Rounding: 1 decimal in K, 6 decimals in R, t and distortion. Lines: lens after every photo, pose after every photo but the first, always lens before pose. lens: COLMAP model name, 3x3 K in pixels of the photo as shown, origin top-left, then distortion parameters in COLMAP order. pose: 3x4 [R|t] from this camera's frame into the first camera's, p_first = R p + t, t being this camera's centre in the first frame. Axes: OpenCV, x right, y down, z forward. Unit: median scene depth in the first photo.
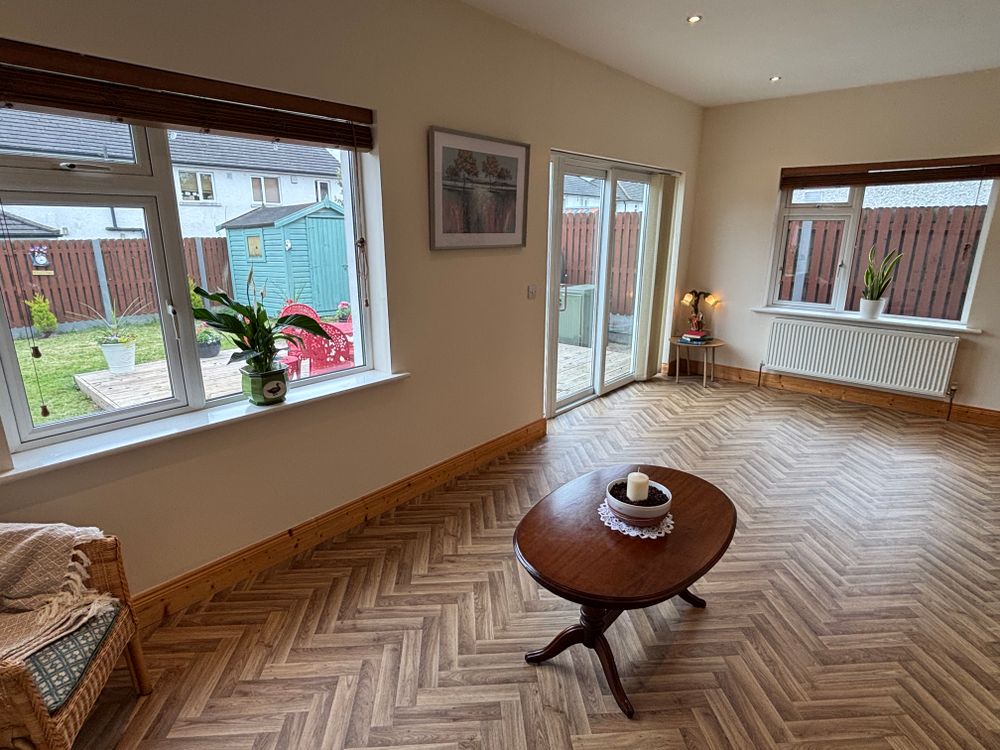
lens RADIAL K [[523.2, 0, 484.5], [0, 523.2, 383.7], [0, 0, 1]] dist [-0.000065, 0.001885]
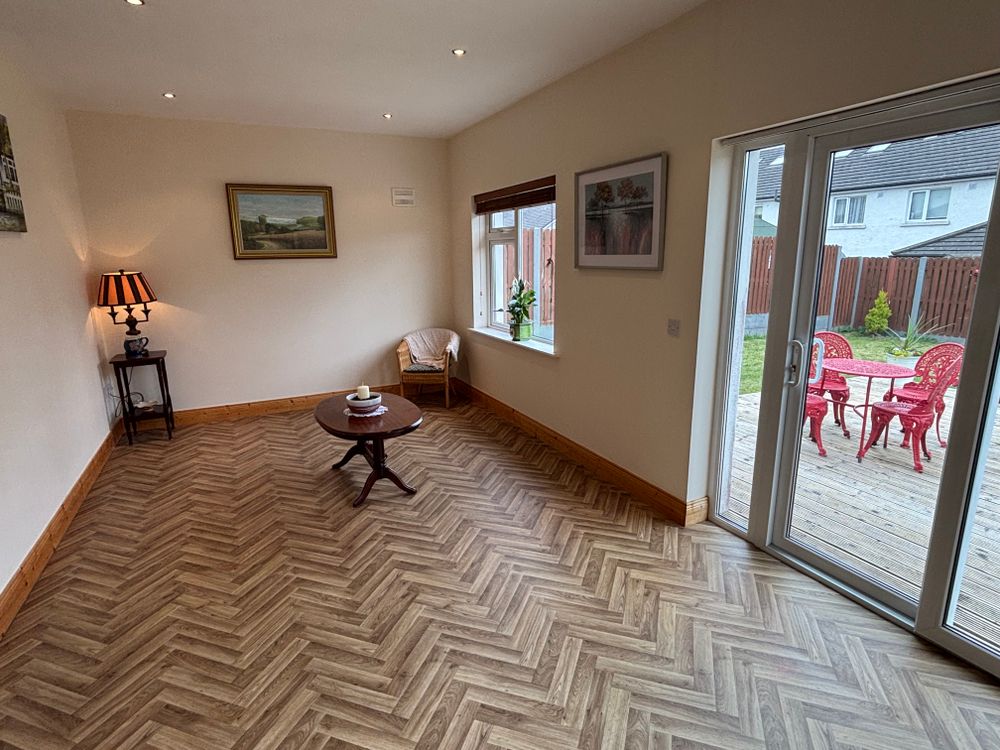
lens RADIAL K [[531.4, 0, 500.0], [0, 531.4, 375.0], [0, 0, 1]] dist [0.042362, -0.053704]
pose [[-0.370943, 0.207105, -0.905267, 1.149200], [-0.261059, 0.912249, 0.315674, -0.359743], [0.891207, 0.353425, -0.284325, 1.237837]]
